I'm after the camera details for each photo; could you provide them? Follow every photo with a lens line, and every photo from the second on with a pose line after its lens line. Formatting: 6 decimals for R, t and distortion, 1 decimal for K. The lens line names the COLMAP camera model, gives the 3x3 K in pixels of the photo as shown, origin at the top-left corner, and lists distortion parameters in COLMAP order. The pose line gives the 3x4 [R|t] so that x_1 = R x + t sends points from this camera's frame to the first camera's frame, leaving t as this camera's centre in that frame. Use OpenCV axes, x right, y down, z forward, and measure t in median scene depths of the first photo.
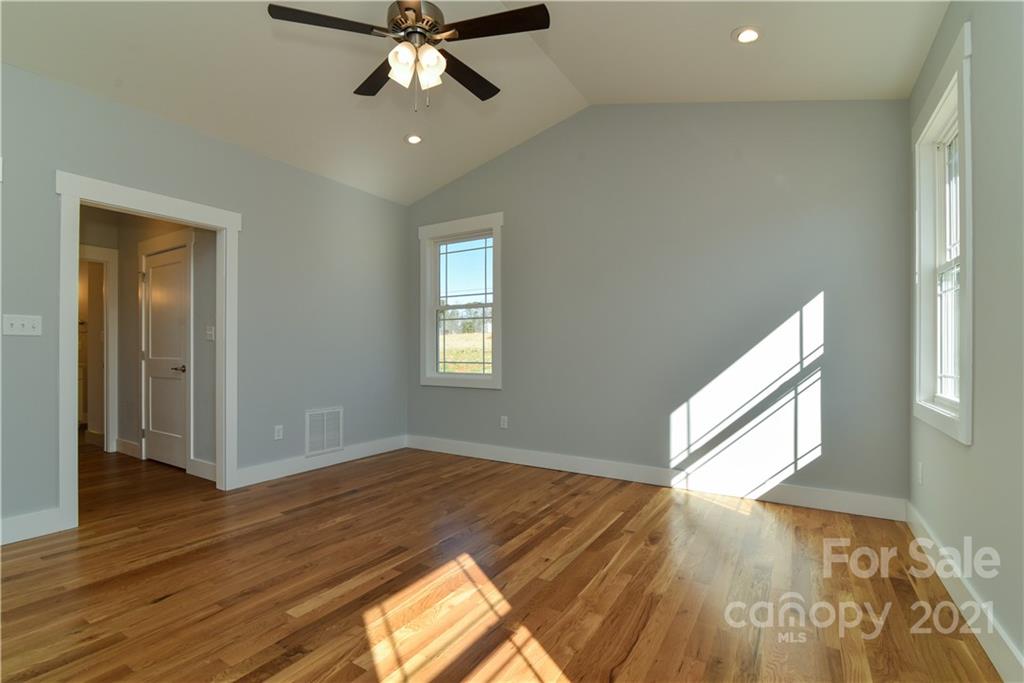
lens RADIAL K [[469.7, 0, 508.5], [0, 469.7, 313.9], [0, 0, 1]] dist [0.000279, 0.000337]
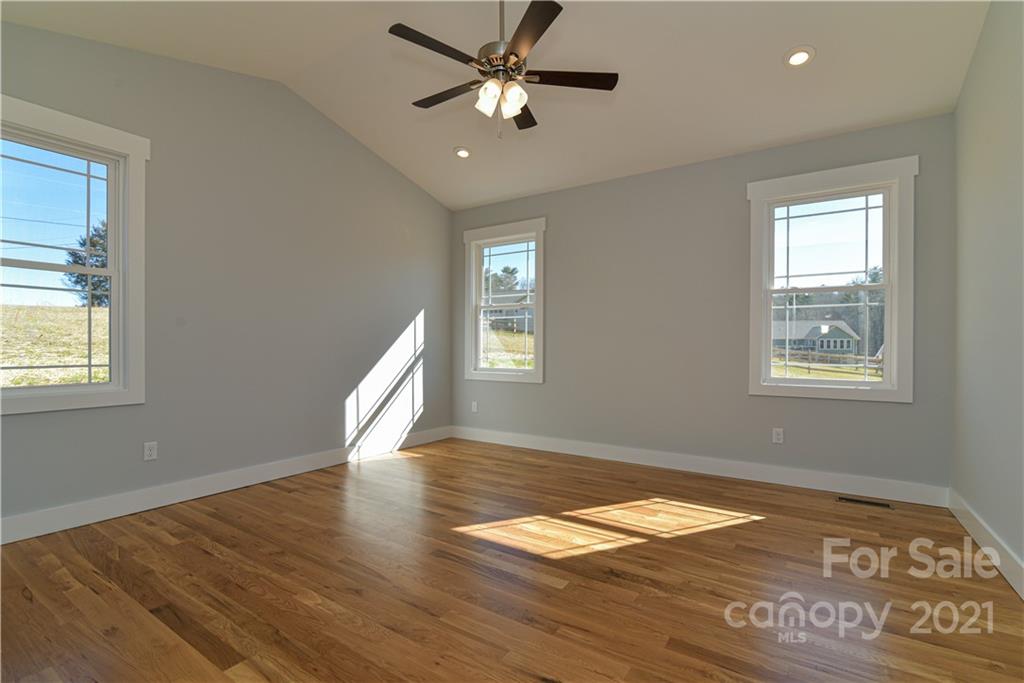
lens RADIAL K [[465.9, 0, 507.0], [0, 465.9, 346.8], [0, 0, 1]] dist [-0.002130, -0.000156]
pose [[0.032947, 0.001020, 0.999457, -0.877164], [-0.080599, 0.996745, 0.001640, 0.054125], [-0.996202, -0.080609, 0.032922, 0.648267]]
